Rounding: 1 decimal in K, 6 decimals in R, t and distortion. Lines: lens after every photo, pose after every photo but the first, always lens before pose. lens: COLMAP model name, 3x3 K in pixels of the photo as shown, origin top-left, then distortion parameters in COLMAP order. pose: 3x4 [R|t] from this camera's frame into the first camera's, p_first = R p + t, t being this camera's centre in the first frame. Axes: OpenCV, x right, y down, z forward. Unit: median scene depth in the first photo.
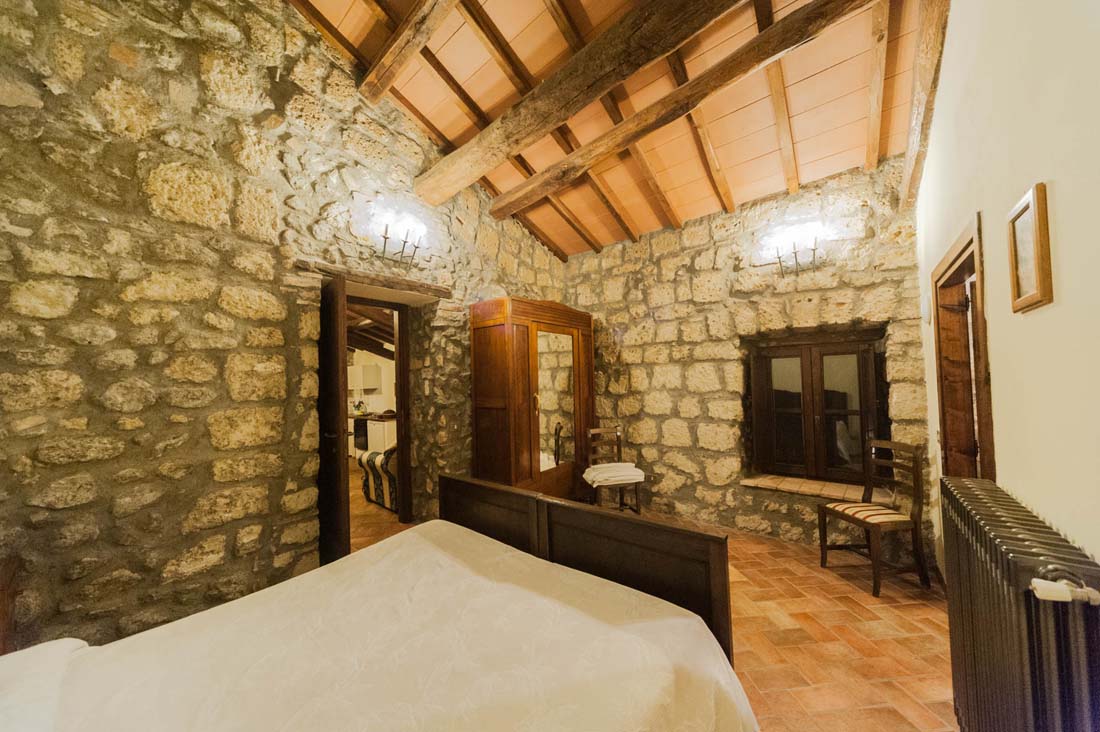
lens RADIAL K [[373.5, 0, 547.2], [0, 373.5, 372.3], [0, 0, 1]] dist [0.005751, 0.000034]
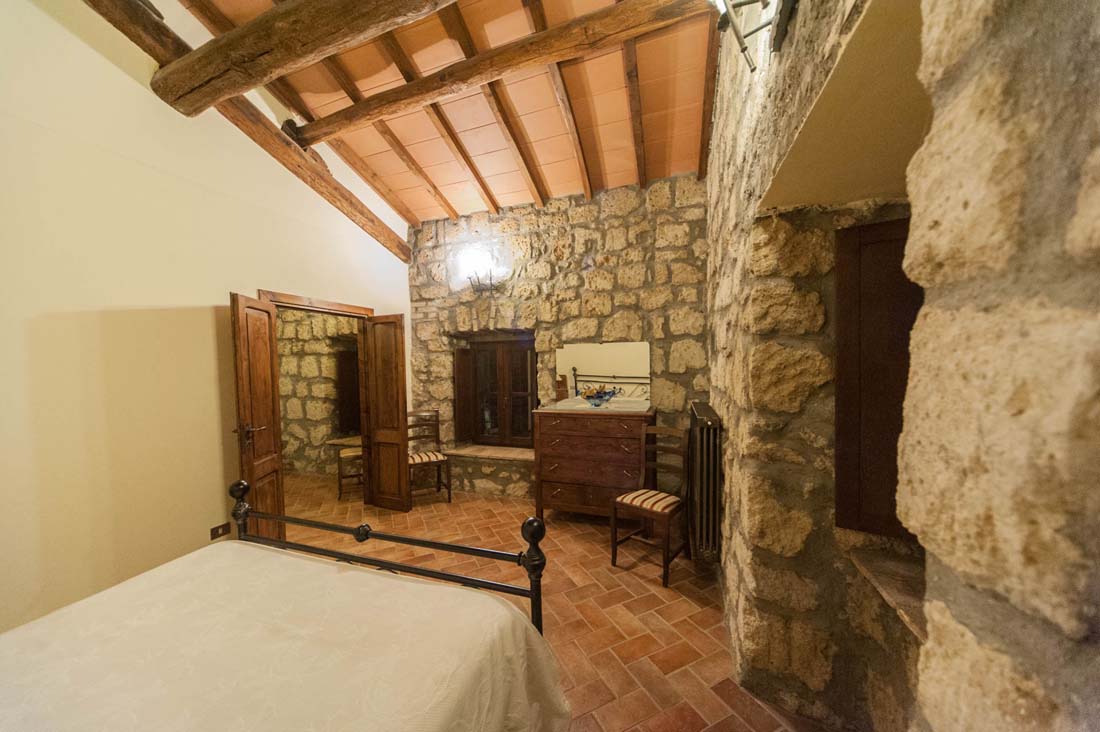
lens RADIAL K [[373.5, 0, 560.5], [0, 373.5, 383.5], [0, 0, 1]] dist [0.005751, 0.000034]
pose [[0.938866, 0.007123, 0.344209, 0.787498], [-0.025177, 0.998530, 0.048010, -0.012881], [-0.343361, -0.053741, 0.937665, -0.558002]]
